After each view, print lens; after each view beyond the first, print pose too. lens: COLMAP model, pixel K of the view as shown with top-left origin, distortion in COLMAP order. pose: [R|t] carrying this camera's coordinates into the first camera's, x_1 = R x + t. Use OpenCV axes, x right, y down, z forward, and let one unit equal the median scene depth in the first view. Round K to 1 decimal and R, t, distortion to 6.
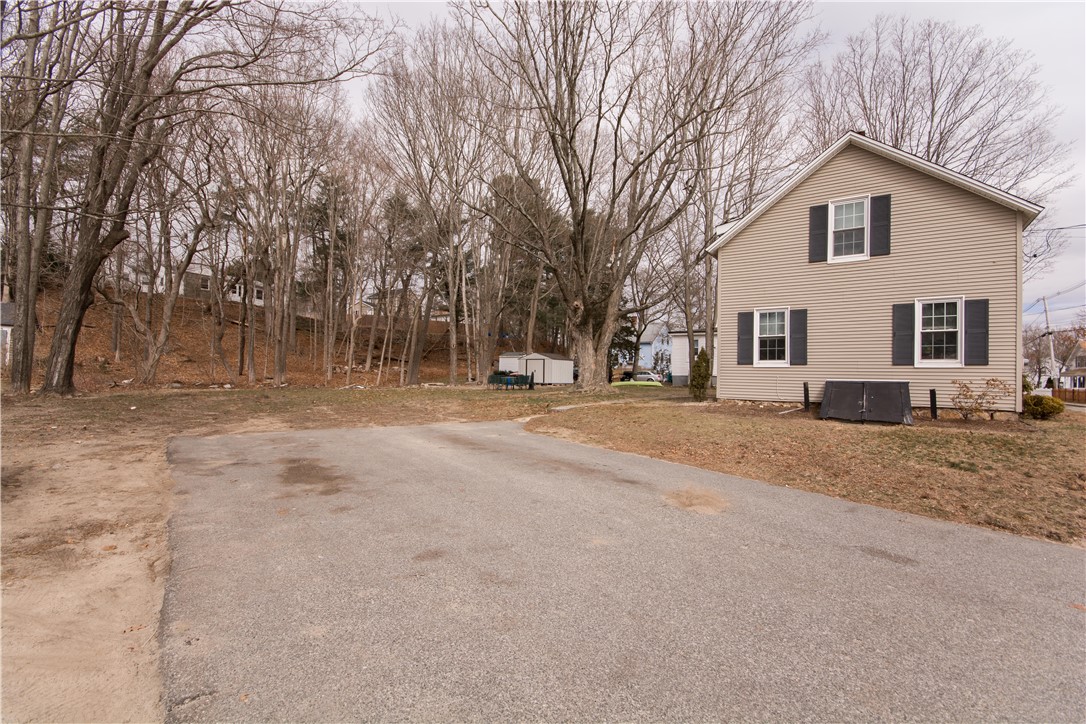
lens RADIAL K [[495.1, 0, 542.9], [0, 495.1, 361.4], [0, 0, 1]] dist [-0.001627, -0.000093]
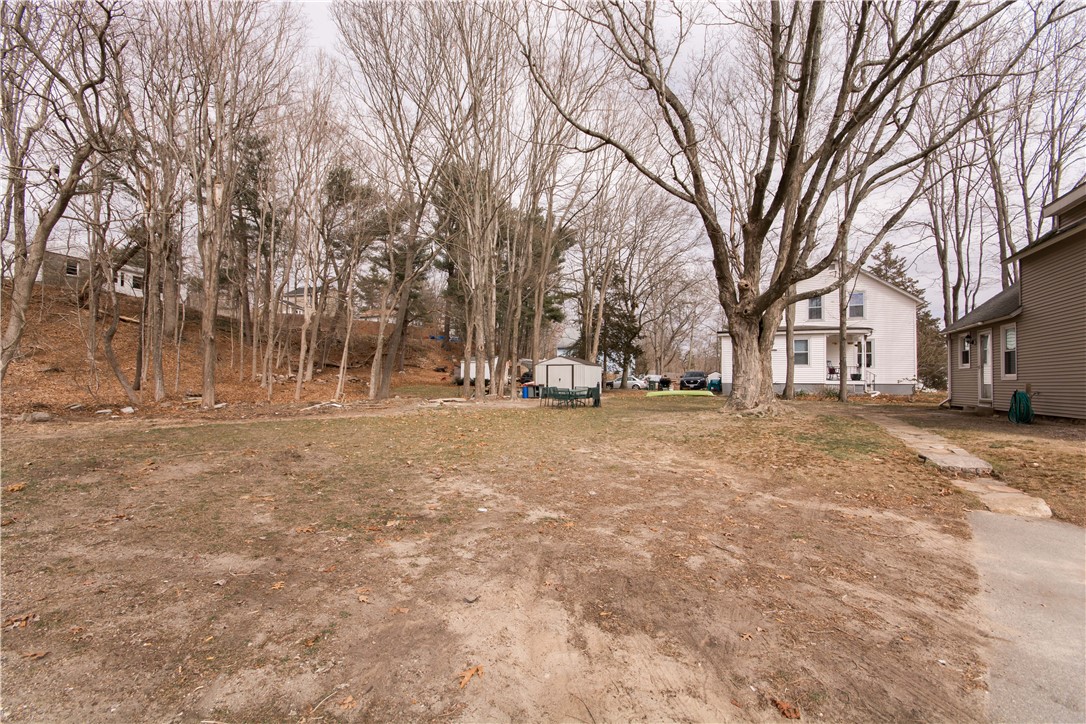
lens RADIAL K [[489.6, 0, 543.0], [0, 489.6, 363.4], [0, 0, 1]] dist [0.003503, -0.007471]
pose [[0.984438, -0.005924, 0.175630, -0.178466], [0.006994, 0.999961, -0.005474, -0.002778], [-0.175590, 0.006617, 0.984441, 0.228465]]
